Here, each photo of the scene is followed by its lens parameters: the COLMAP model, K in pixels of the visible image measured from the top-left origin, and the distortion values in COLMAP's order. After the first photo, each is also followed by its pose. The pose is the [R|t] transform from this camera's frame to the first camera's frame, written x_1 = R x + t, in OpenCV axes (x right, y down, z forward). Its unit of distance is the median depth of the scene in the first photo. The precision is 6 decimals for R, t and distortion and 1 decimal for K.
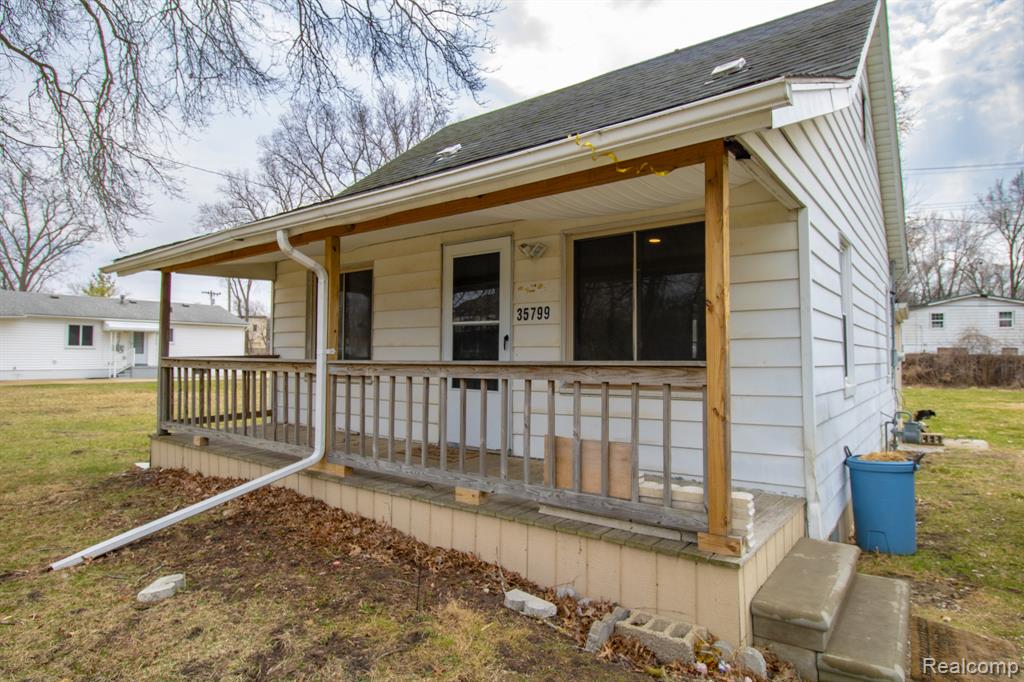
lens RADIAL K [[571.7, 0, 516.4], [0, 571.7, 343.5], [0, 0, 1]] dist [-0.008329, -0.002968]
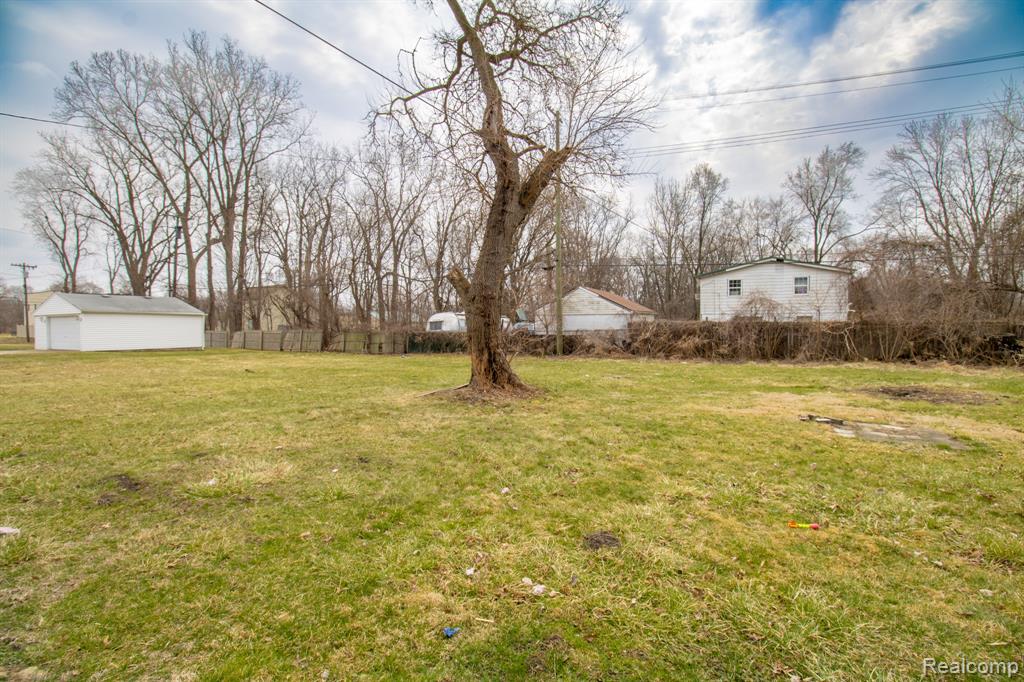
lens RADIAL K [[478.1, 0, 513.0], [0, 478.1, 346.3], [0, 0, 1]] dist [-0.008939, -0.006960]
pose [[0.990481, -0.013481, 0.136991, 0.771946], [0.006431, 0.998638, 0.051781, 0.035995], [-0.137502, -0.050407, 0.989218, 0.774834]]
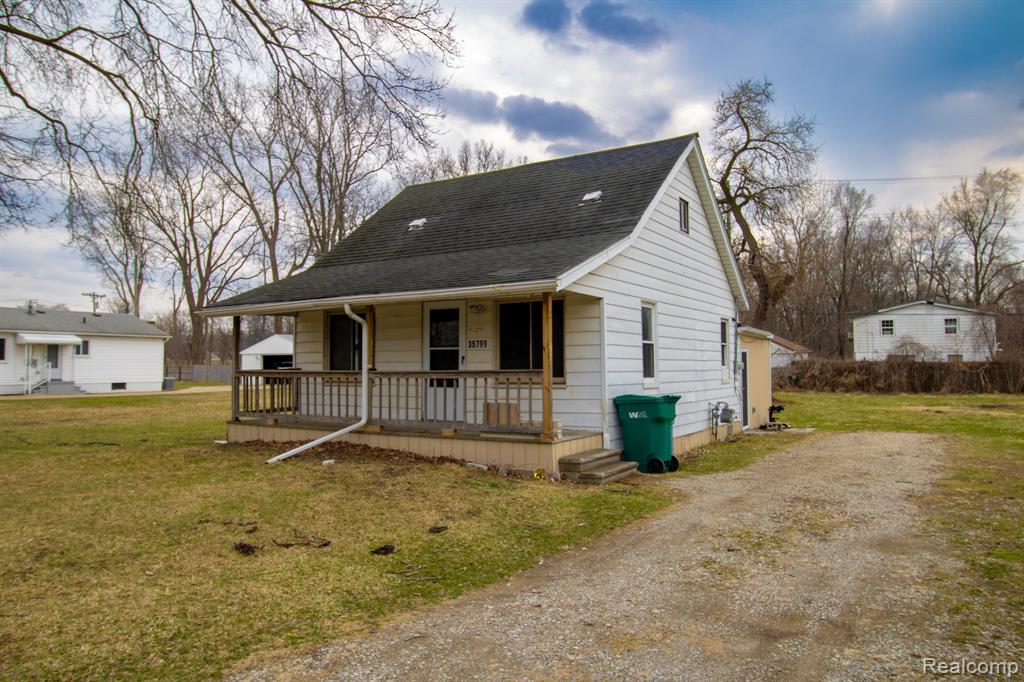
lens RADIAL K [[696.4, 0, 516.0], [0, 696.4, 337.5], [0, 0, 1]] dist [0.004881, -0.003326]
pose [[0.996347, -0.004954, 0.085257, -0.013043], [0.006638, 0.999788, -0.019481, -0.010156], [-0.085142, 0.019976, 0.996169, -0.423651]]
